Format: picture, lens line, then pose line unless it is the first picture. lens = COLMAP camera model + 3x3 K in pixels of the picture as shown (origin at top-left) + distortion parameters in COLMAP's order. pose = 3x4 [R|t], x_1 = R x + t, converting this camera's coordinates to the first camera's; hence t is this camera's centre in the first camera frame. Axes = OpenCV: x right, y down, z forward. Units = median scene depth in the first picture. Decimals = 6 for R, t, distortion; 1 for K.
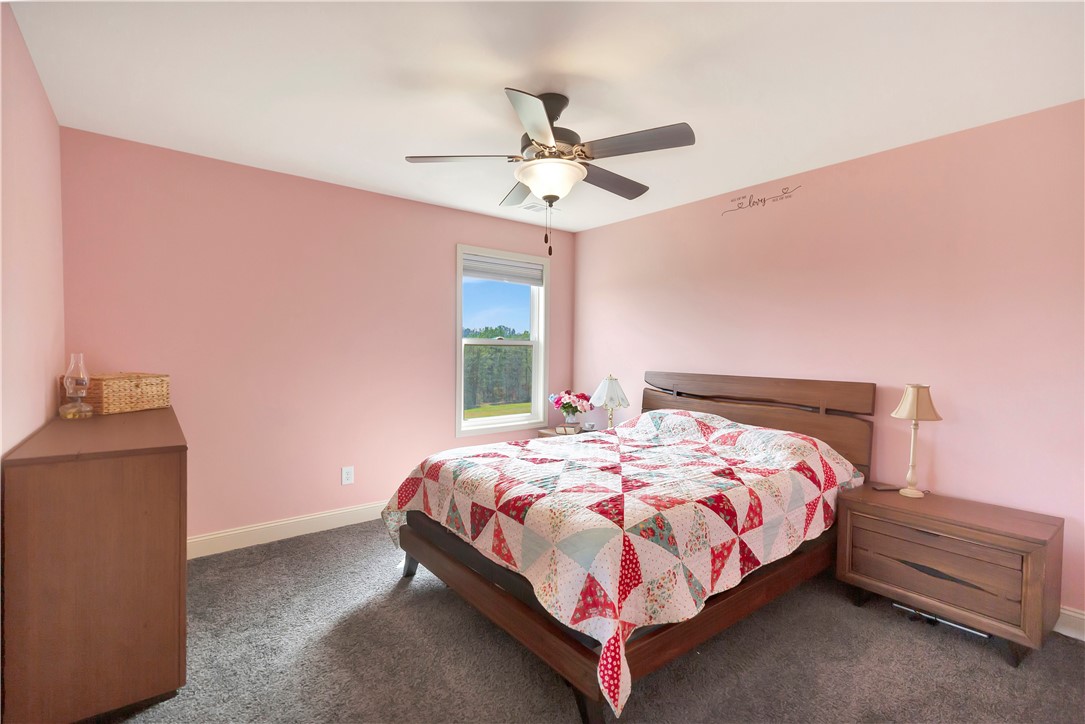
lens RADIAL K [[496.6, 0, 546.3], [0, 496.6, 358.8], [0, 0, 1]] dist [0.001563, 0.000209]
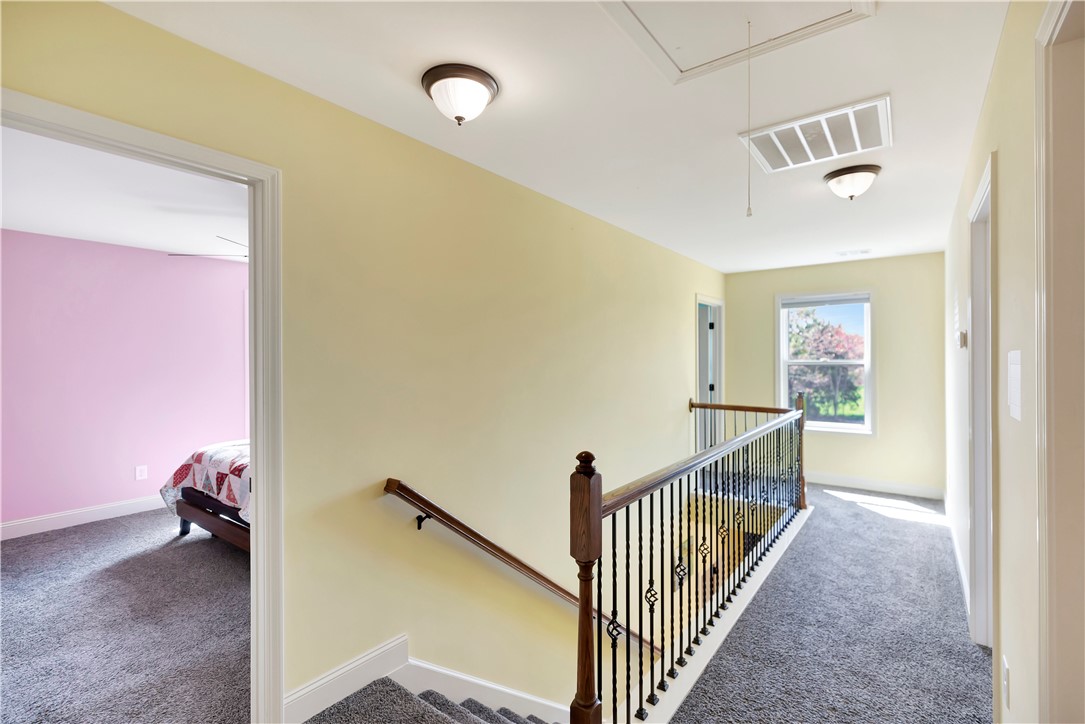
lens RADIAL K [[479.3, 0, 542.5], [0, 479.3, 362.0], [0, 0, 1]] dist [0.003444, 0.000811]
pose [[0.967097, -0.006133, 0.254333, 0.406973], [0.012493, 0.999648, -0.023401, -0.014278], [-0.254100, 0.025809, 0.966833, -0.665780]]
